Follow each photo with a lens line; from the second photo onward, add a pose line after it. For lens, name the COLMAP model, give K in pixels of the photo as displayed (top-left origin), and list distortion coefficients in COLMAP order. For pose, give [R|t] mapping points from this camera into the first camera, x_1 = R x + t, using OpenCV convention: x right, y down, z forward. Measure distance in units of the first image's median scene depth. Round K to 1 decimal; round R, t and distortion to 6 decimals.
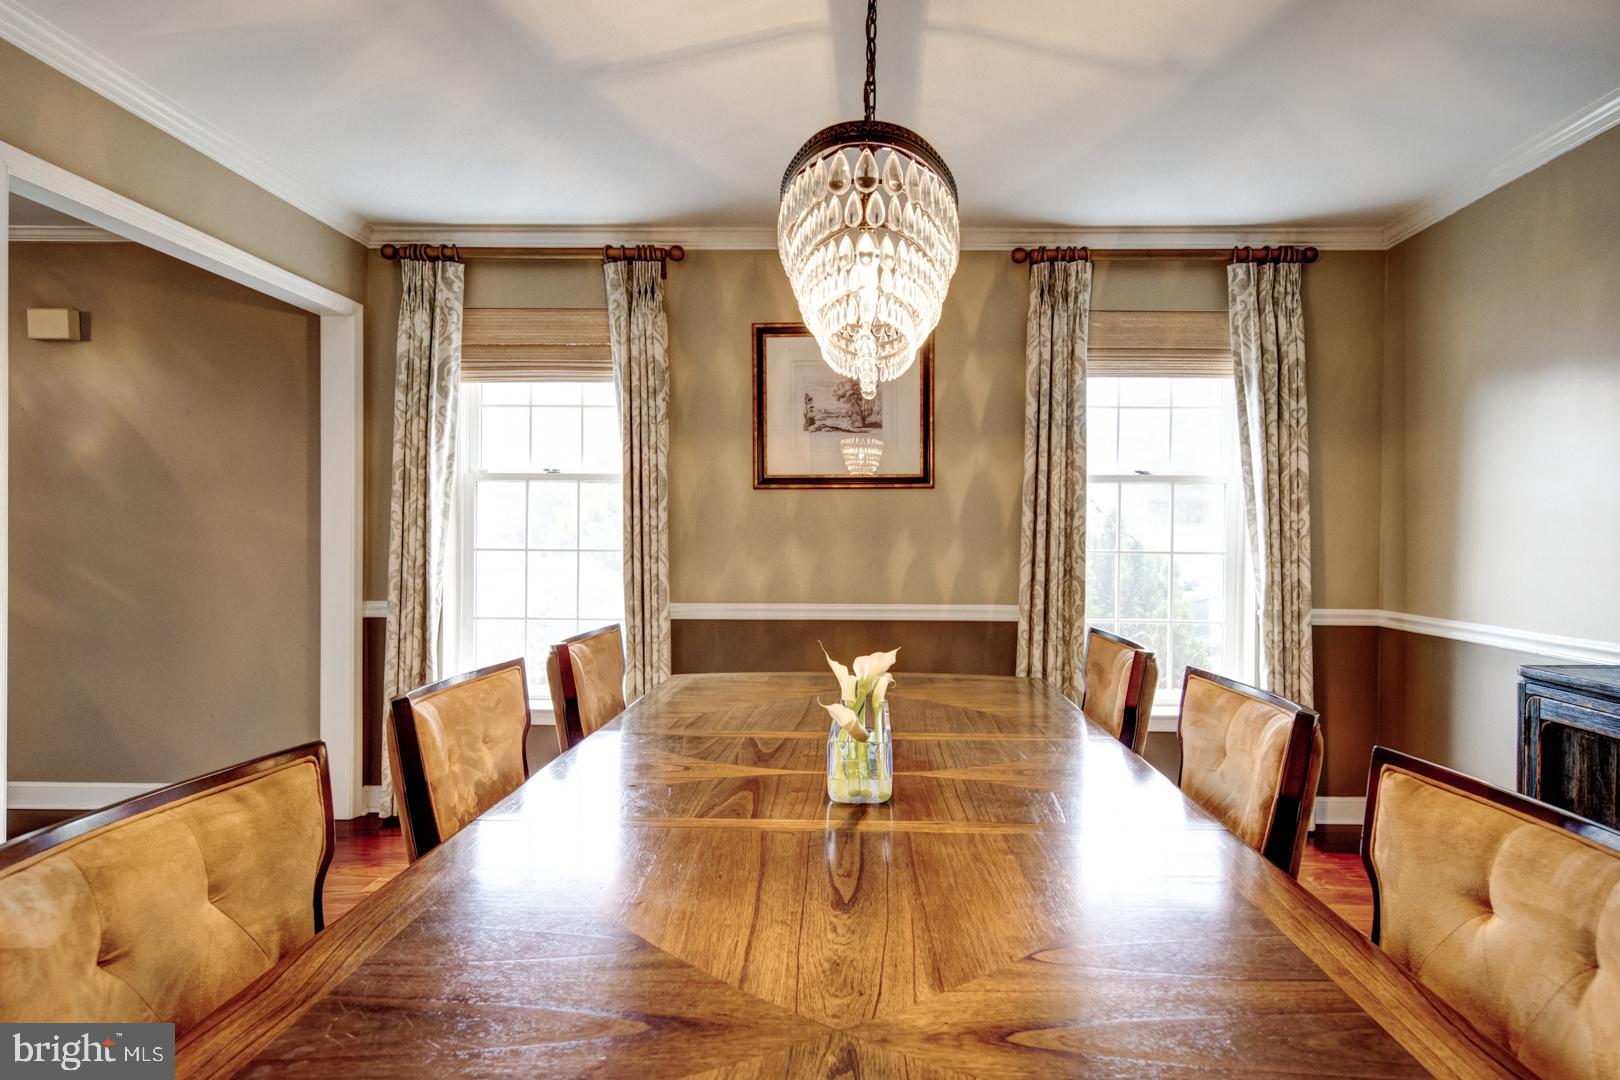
lens RADIAL K [[945.8, 0, 810.0], [0, 945.8, 540.0], [0, 0, 1]] dist [0.004365, -0.000902]
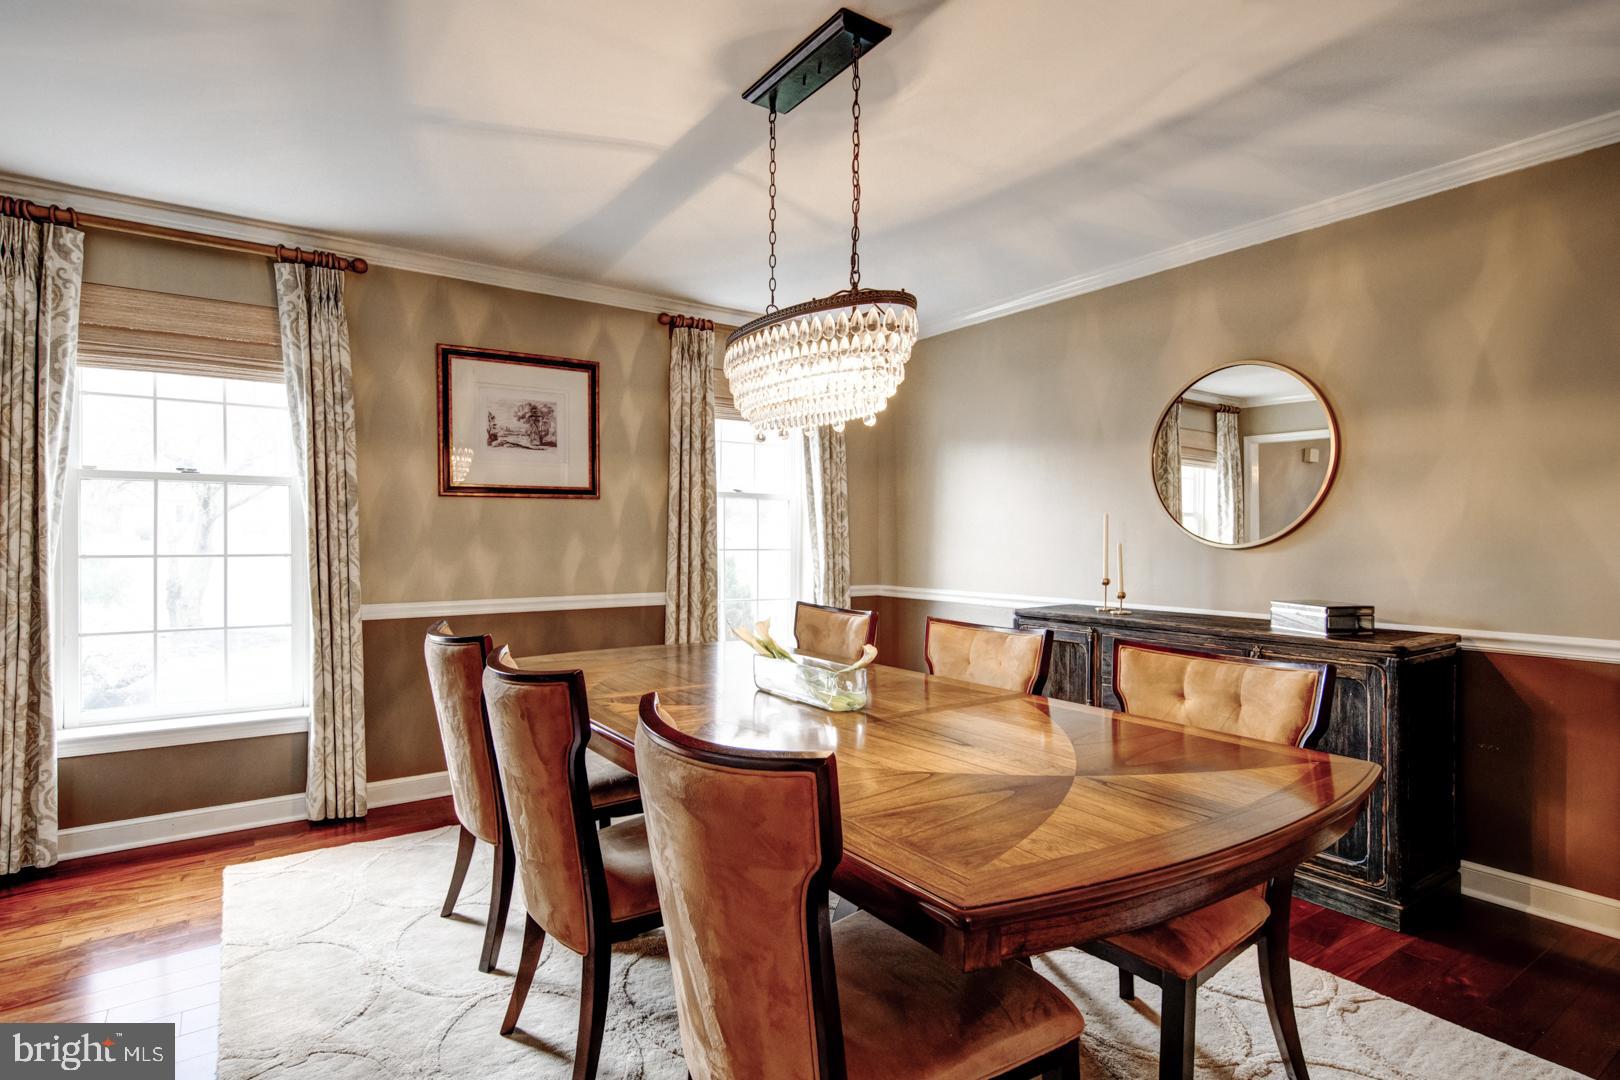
lens RADIAL K [[839.7, 0, 810.0], [0, 839.7, 540.0], [0, 0, 1]] dist [-0.001931, -0.001430]
pose [[0.802025, -0.006805, 0.597252, -0.296914], [0.006738, 0.999975, 0.002345, -0.002915], [-0.597253, 0.002144, 0.802050, -0.026763]]
